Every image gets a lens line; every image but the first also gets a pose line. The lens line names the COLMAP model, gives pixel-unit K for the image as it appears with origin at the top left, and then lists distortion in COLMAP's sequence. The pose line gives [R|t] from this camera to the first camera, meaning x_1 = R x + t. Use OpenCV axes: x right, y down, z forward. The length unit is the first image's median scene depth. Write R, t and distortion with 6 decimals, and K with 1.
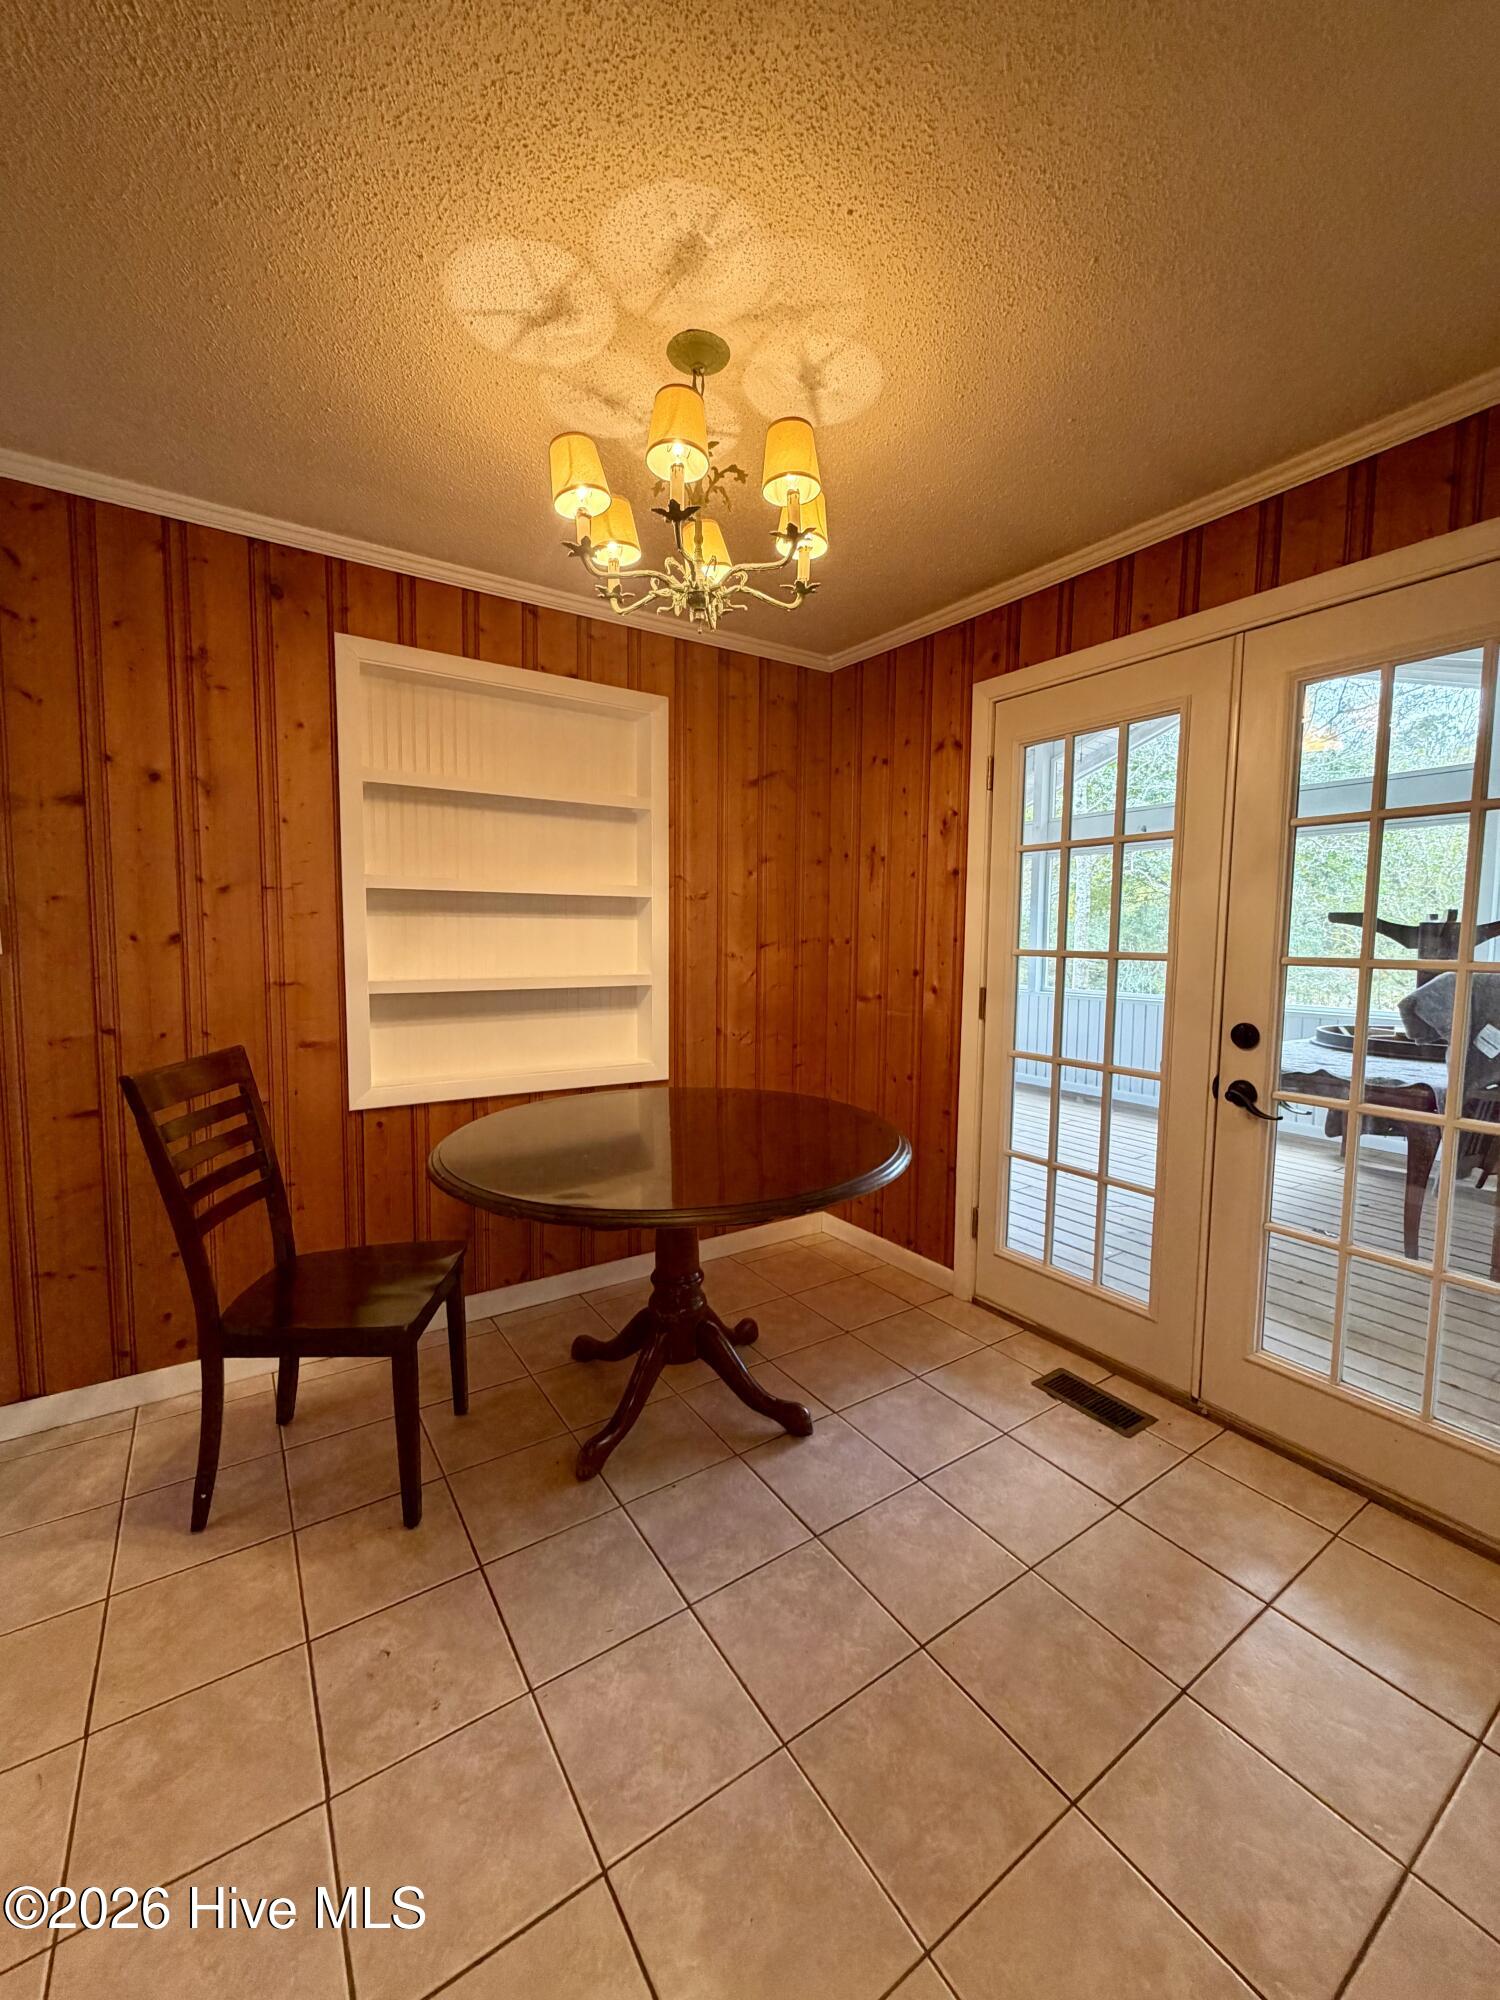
lens RADIAL K [[788.3, 0, 751.3], [0, 788.3, 997.6], [0, 0, 1]] dist [-0.004210, -0.000004]
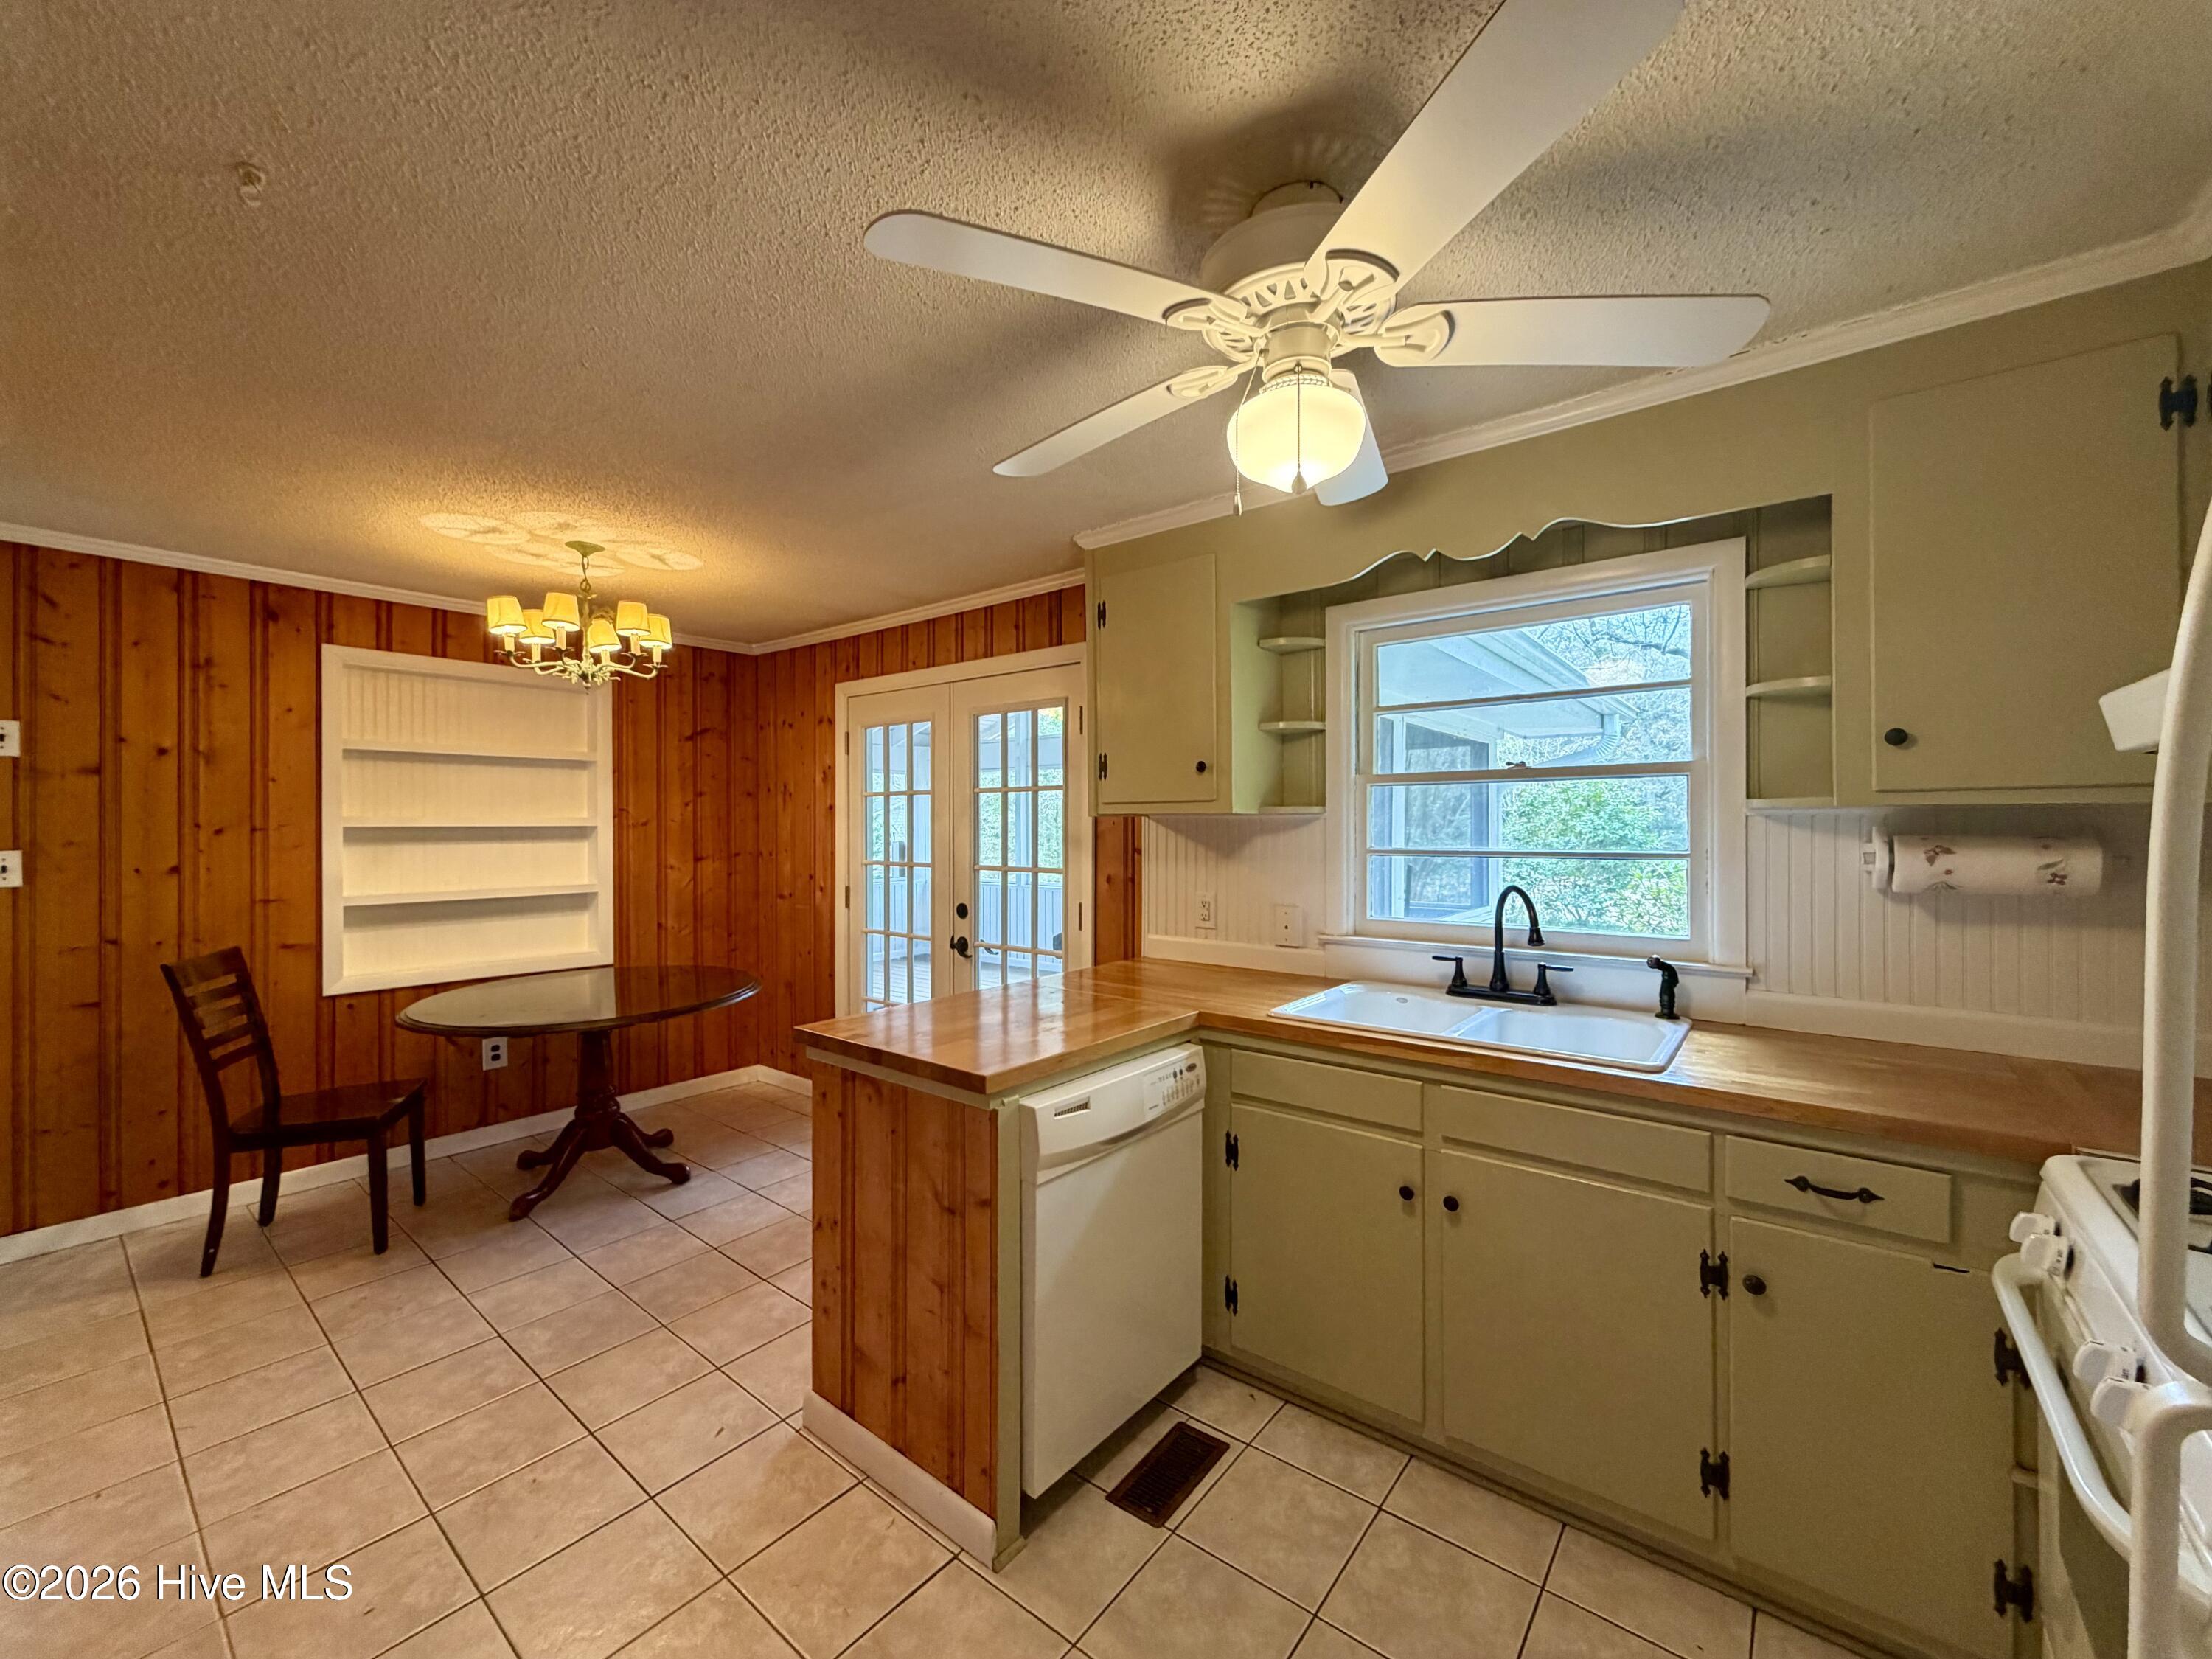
lens RADIAL K [[871.9, 0, 1108.2], [0, 871.9, 829.5], [0, 0, 1]] dist [-0.004210, -0.000004]
pose [[0.952683, -0.011834, 0.303737, 0.320928], [0.034247, 0.997058, -0.068570, 0.012077], [-0.302032, 0.075727, 0.950285, -0.849926]]
